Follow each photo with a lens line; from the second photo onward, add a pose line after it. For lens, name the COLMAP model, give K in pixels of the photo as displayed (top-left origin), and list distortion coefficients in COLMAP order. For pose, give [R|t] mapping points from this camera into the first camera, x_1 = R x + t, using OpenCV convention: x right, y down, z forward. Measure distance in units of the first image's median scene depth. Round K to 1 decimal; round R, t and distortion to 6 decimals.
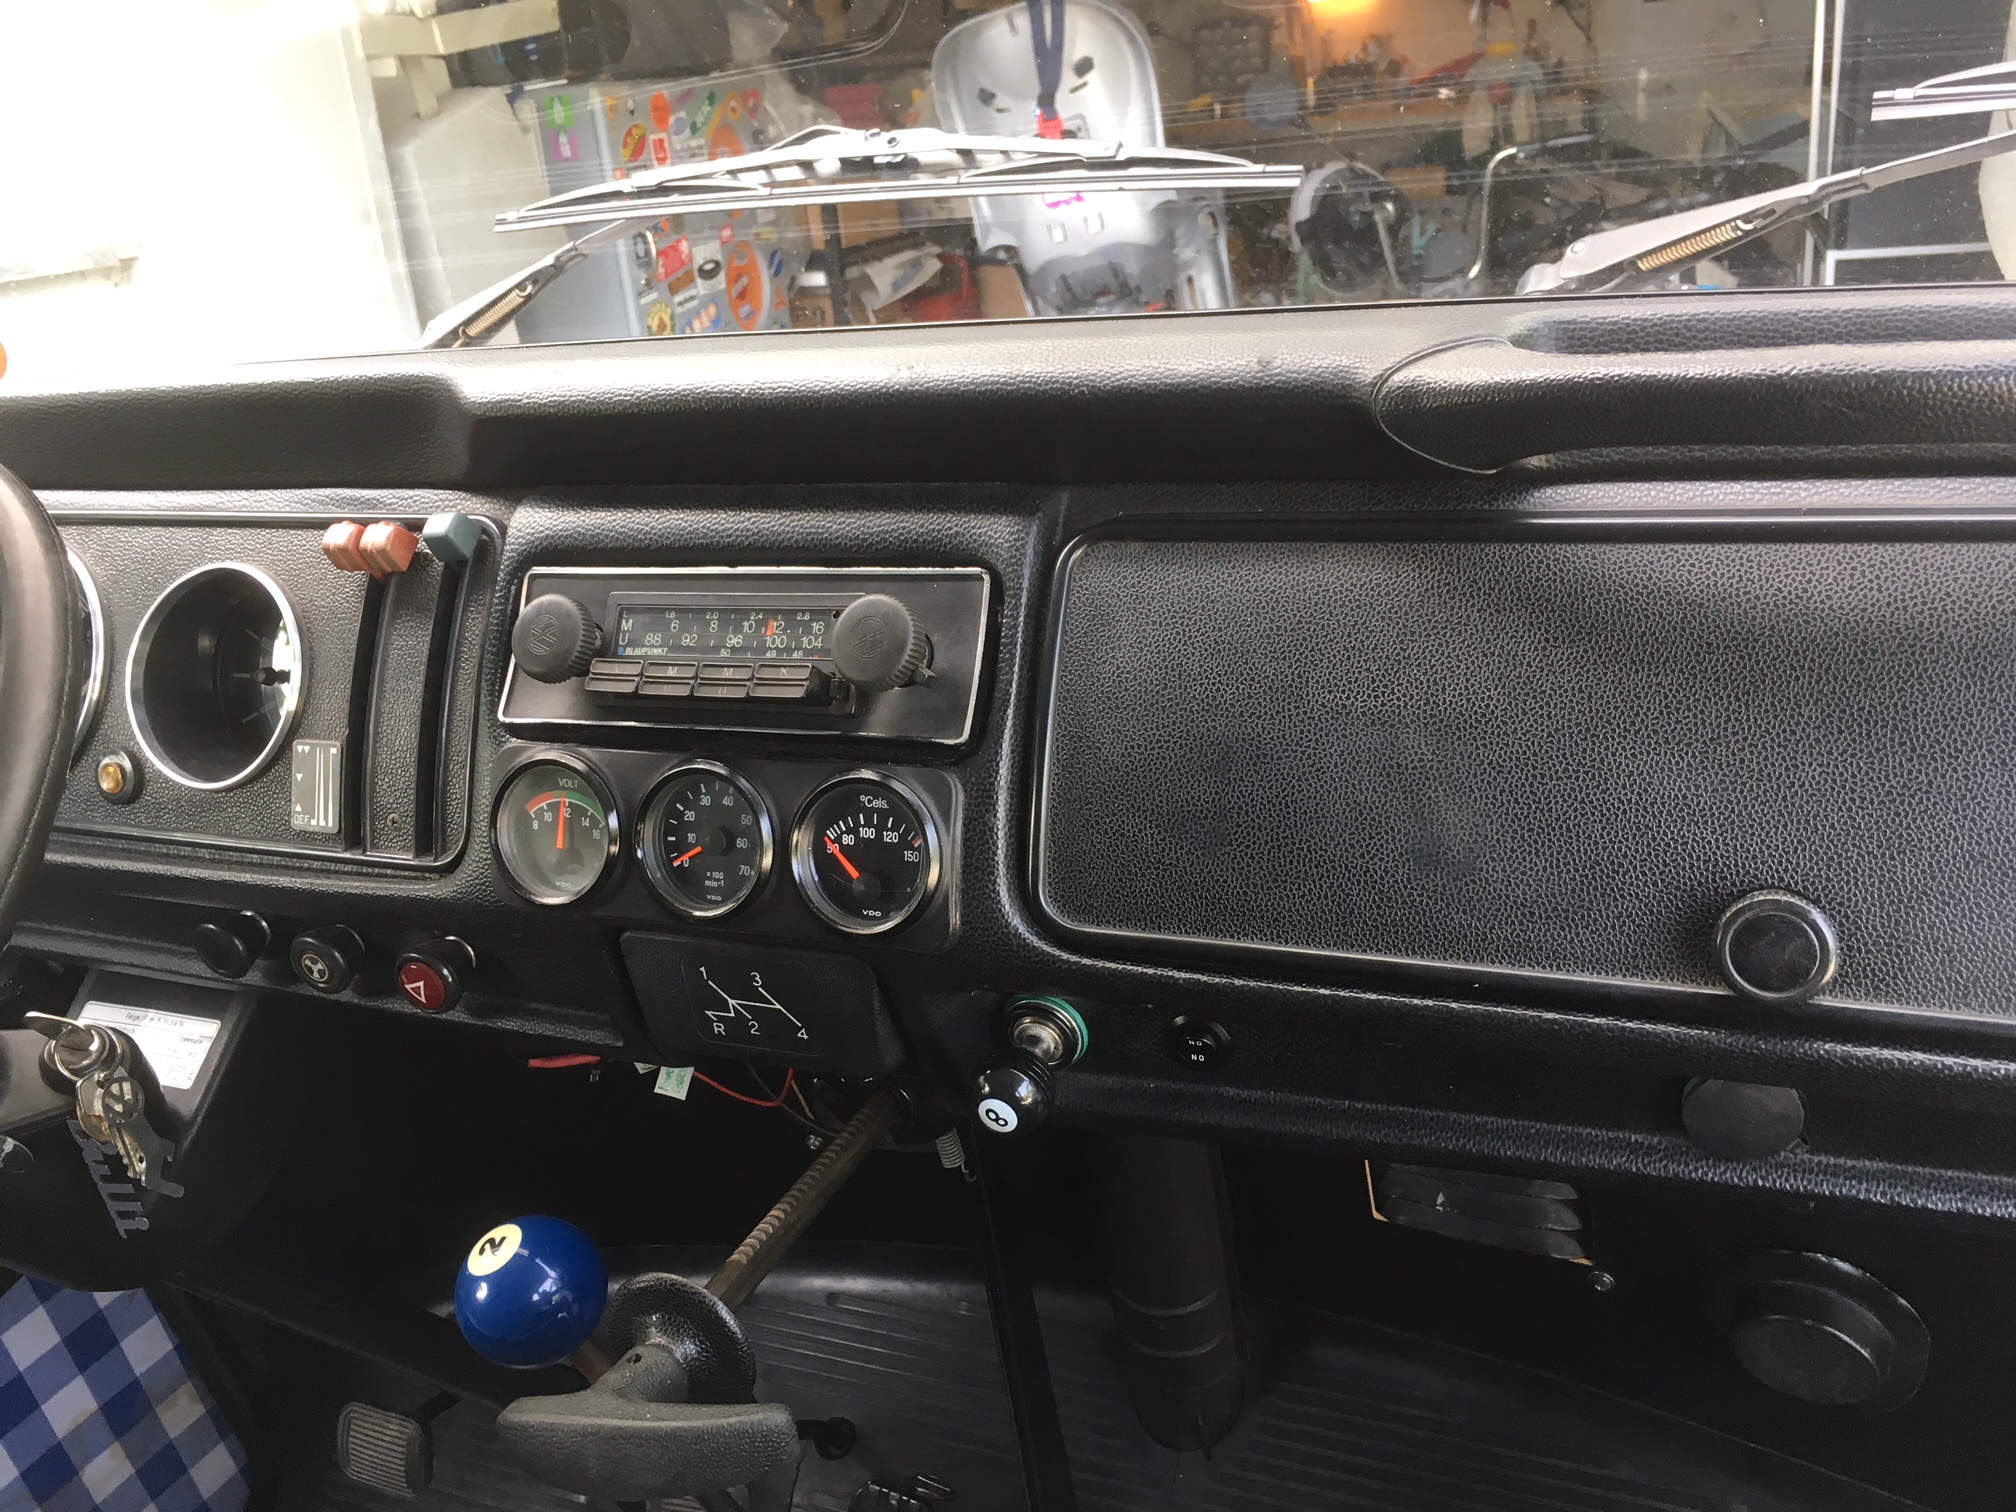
lens RADIAL K [[1741.0, 0, 1008.0], [0, 1741.0, 756.0], [0, 0, 1]] dist [0.063892, -0.083353]
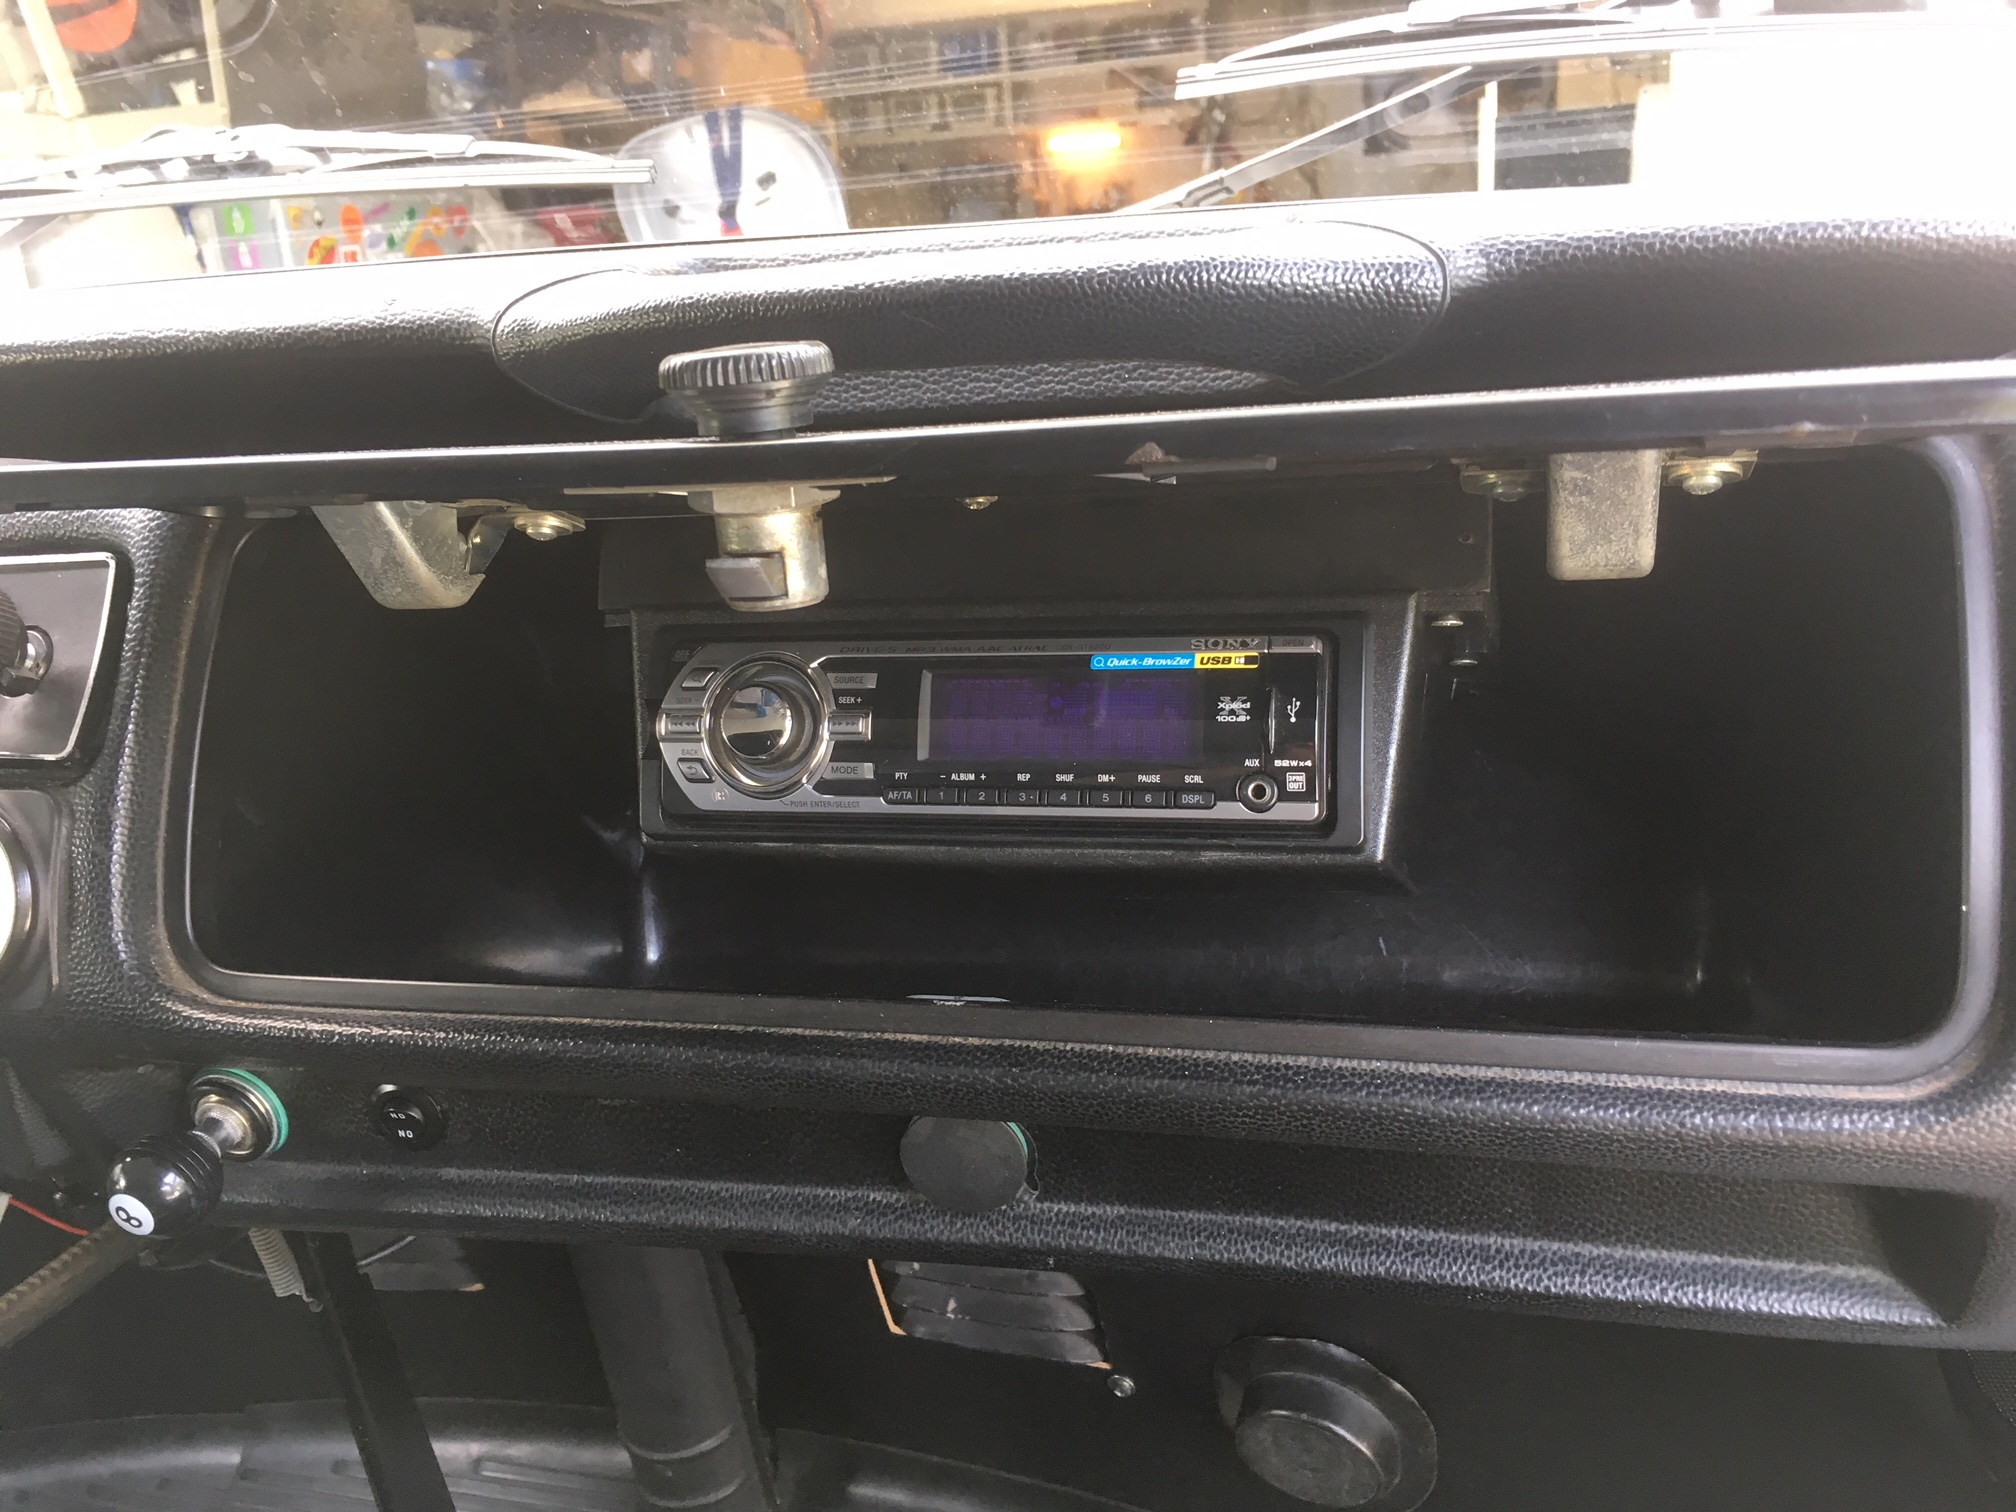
lens RADIAL K [[1736.2, 0, 1008.0], [0, 1736.2, 756.0], [0, 0, 1]] dist [0.110319, -0.176589]
pose [[0.993405, -0.017446, 0.113322, 0.200400], [0.026175, 0.996764, -0.075997, 0.041578], [-0.111630, 0.078462, 0.990648, 0.073570]]
